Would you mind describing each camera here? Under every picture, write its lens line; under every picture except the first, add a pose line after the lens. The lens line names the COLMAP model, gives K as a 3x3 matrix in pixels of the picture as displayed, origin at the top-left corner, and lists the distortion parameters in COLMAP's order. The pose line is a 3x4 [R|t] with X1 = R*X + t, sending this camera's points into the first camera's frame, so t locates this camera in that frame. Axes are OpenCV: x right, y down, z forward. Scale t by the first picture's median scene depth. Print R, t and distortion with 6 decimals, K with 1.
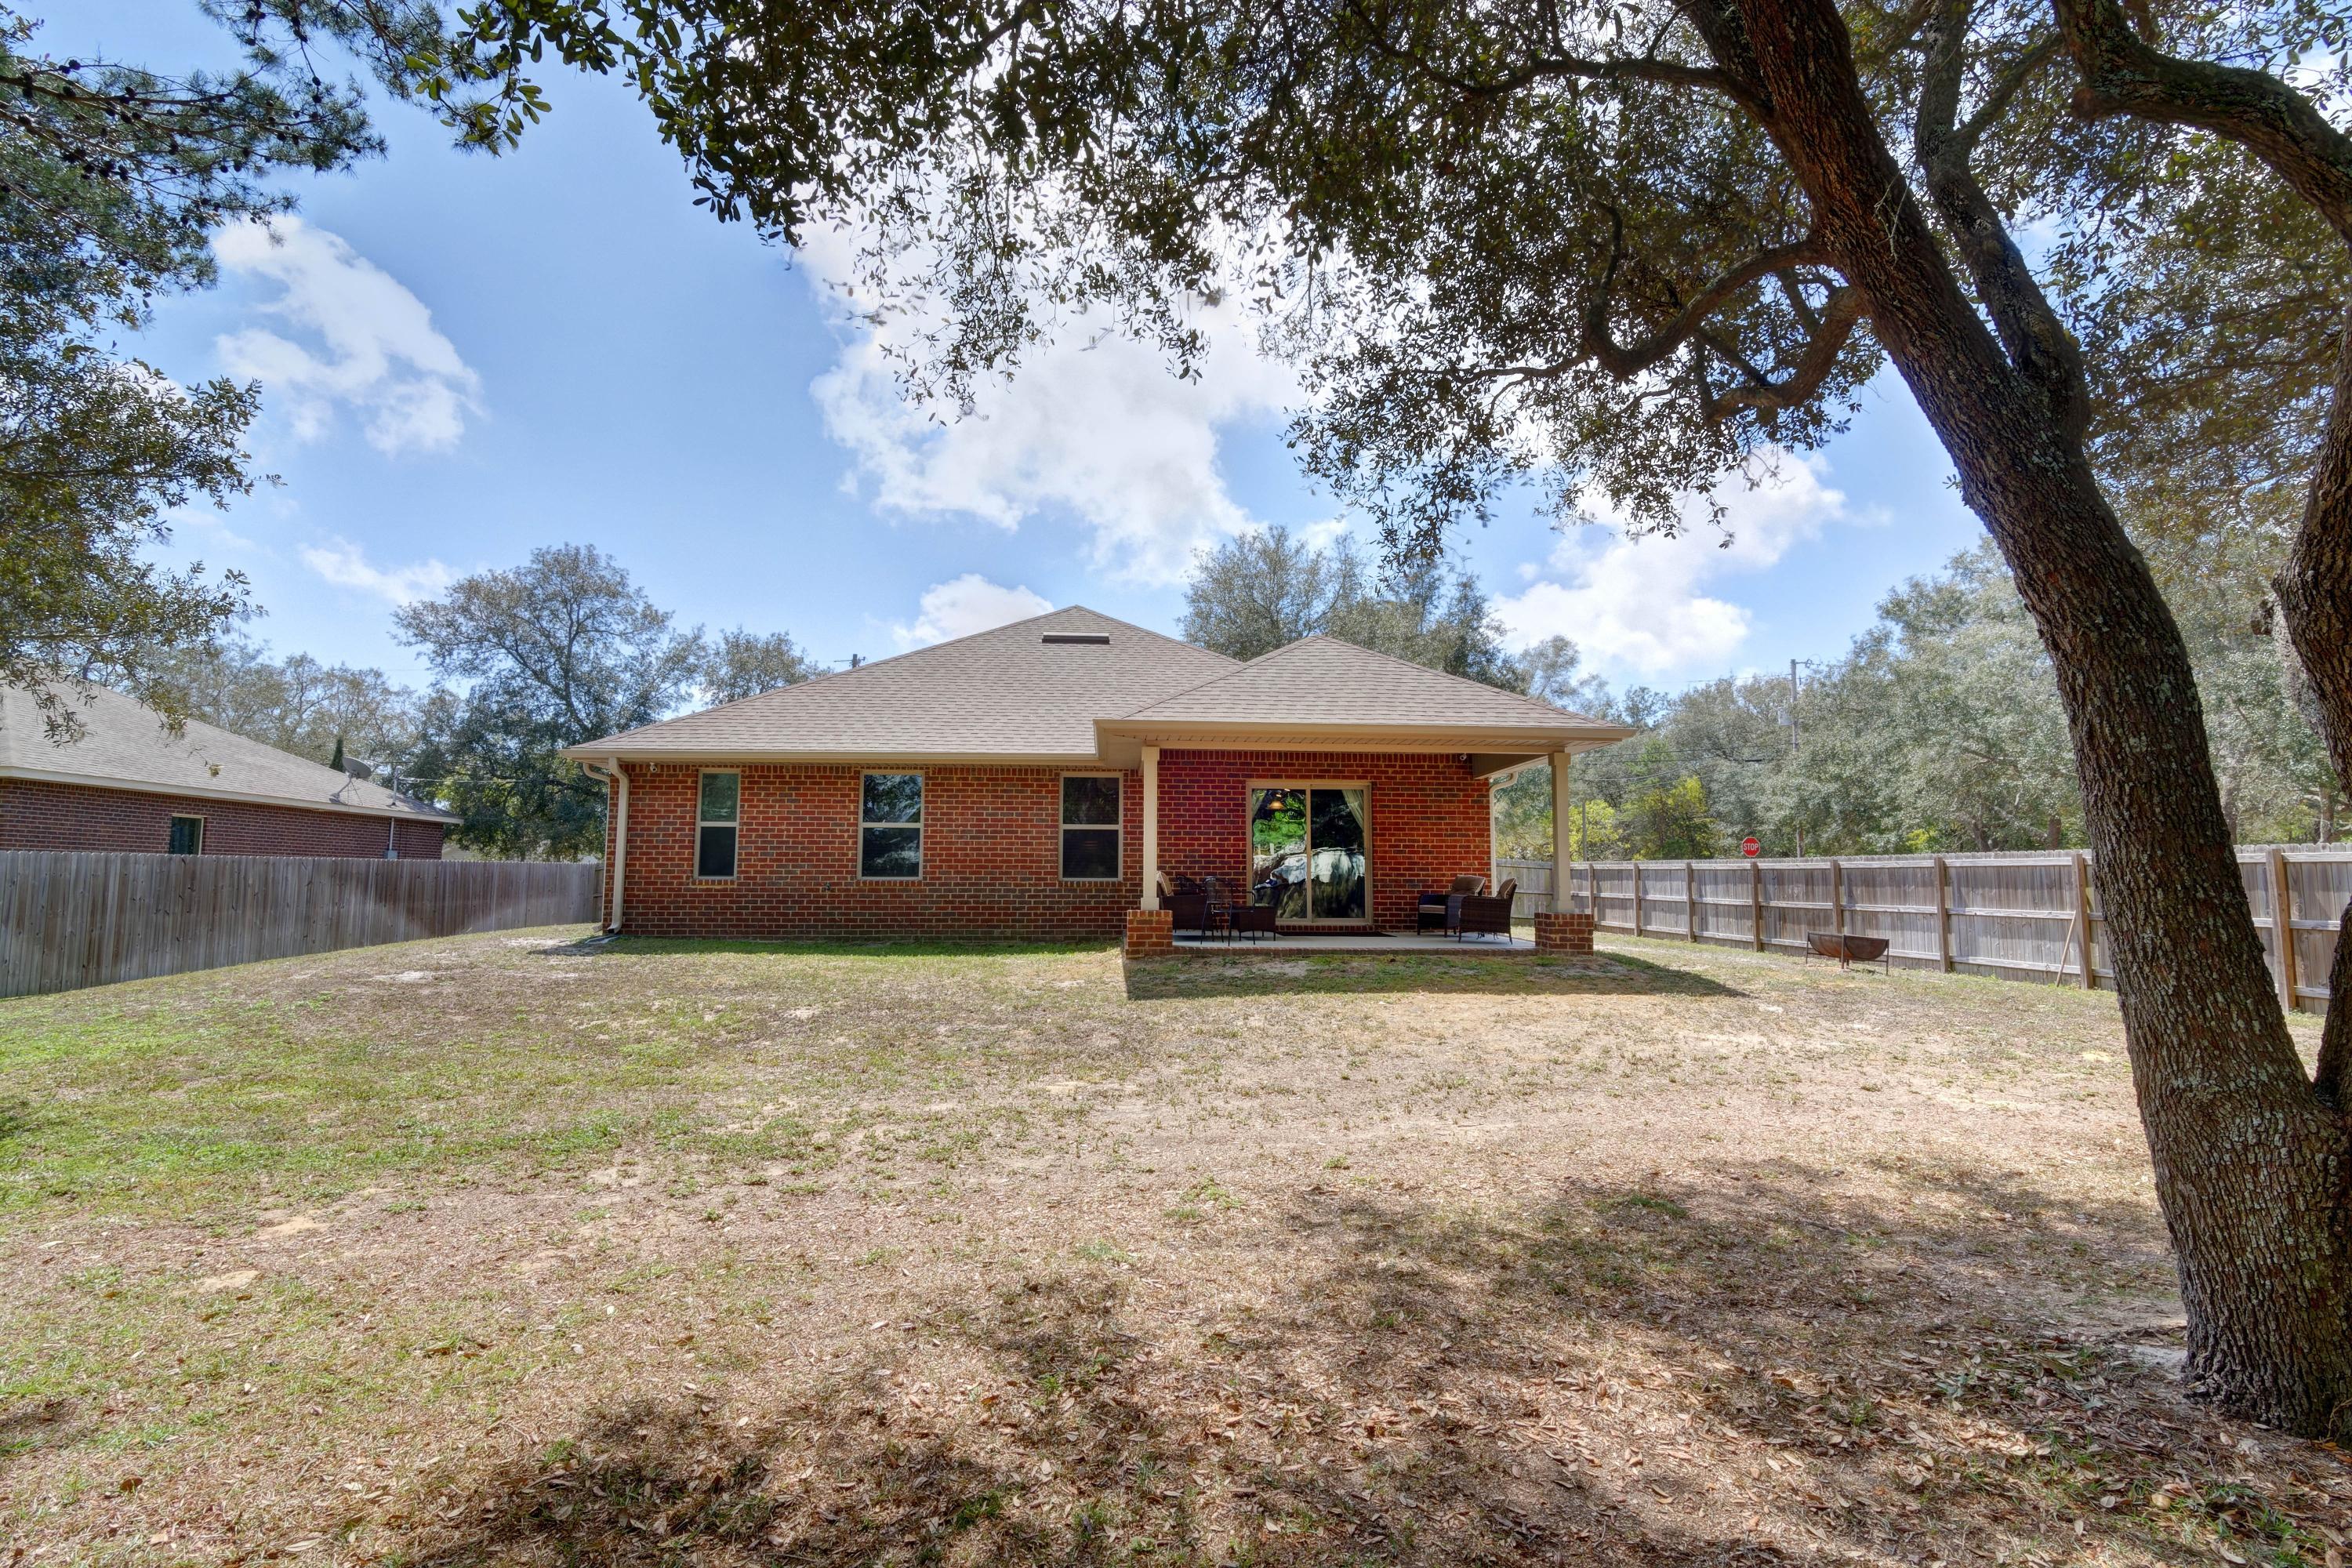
lens RADIAL K [[1113.3, 0, 1173.8], [0, 1113.3, 776.8], [0, 0, 1]] dist [-0.000870, -0.000477]
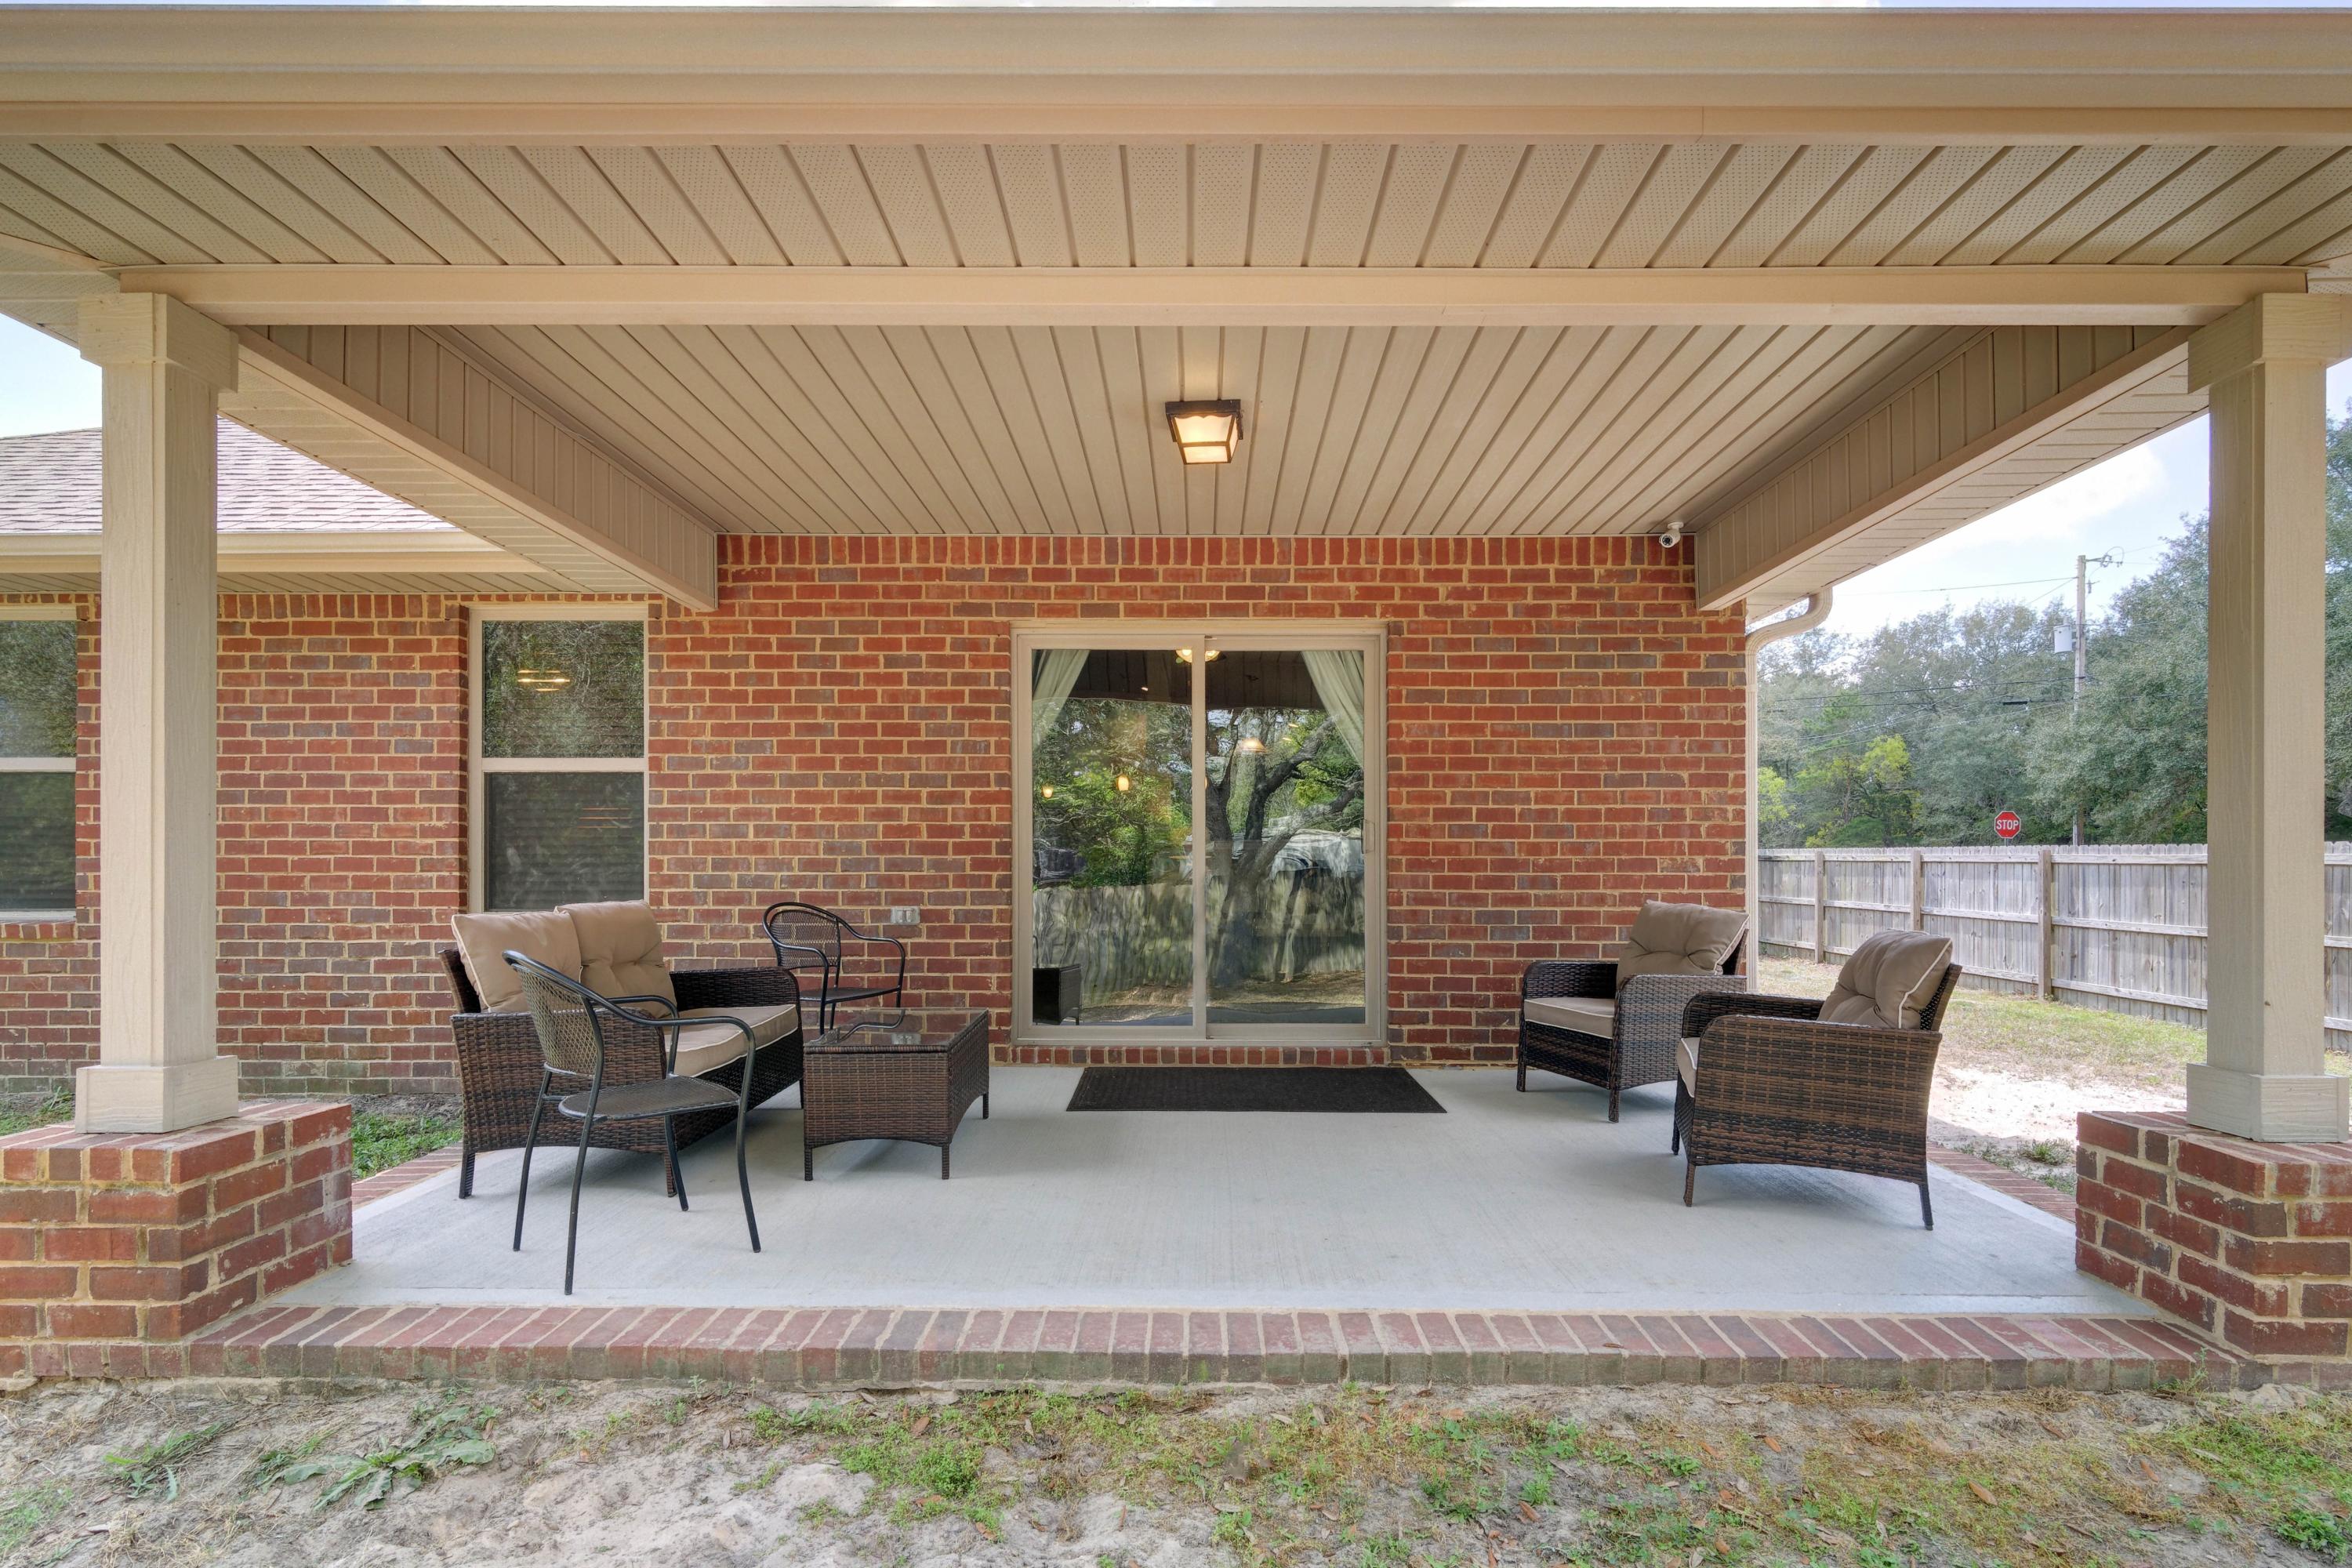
lens RADIAL K [[1113.3, 0, 1170.6], [0, 1113.3, 867.1], [0, 0, 1]] dist [-0.000870, -0.000477]
pose [[0.995298, -0.006181, -0.096665, 0.060029], [0.015002, 0.995757, 0.090791, 0.018954], [0.095693, -0.091814, 0.991167, 0.261605]]
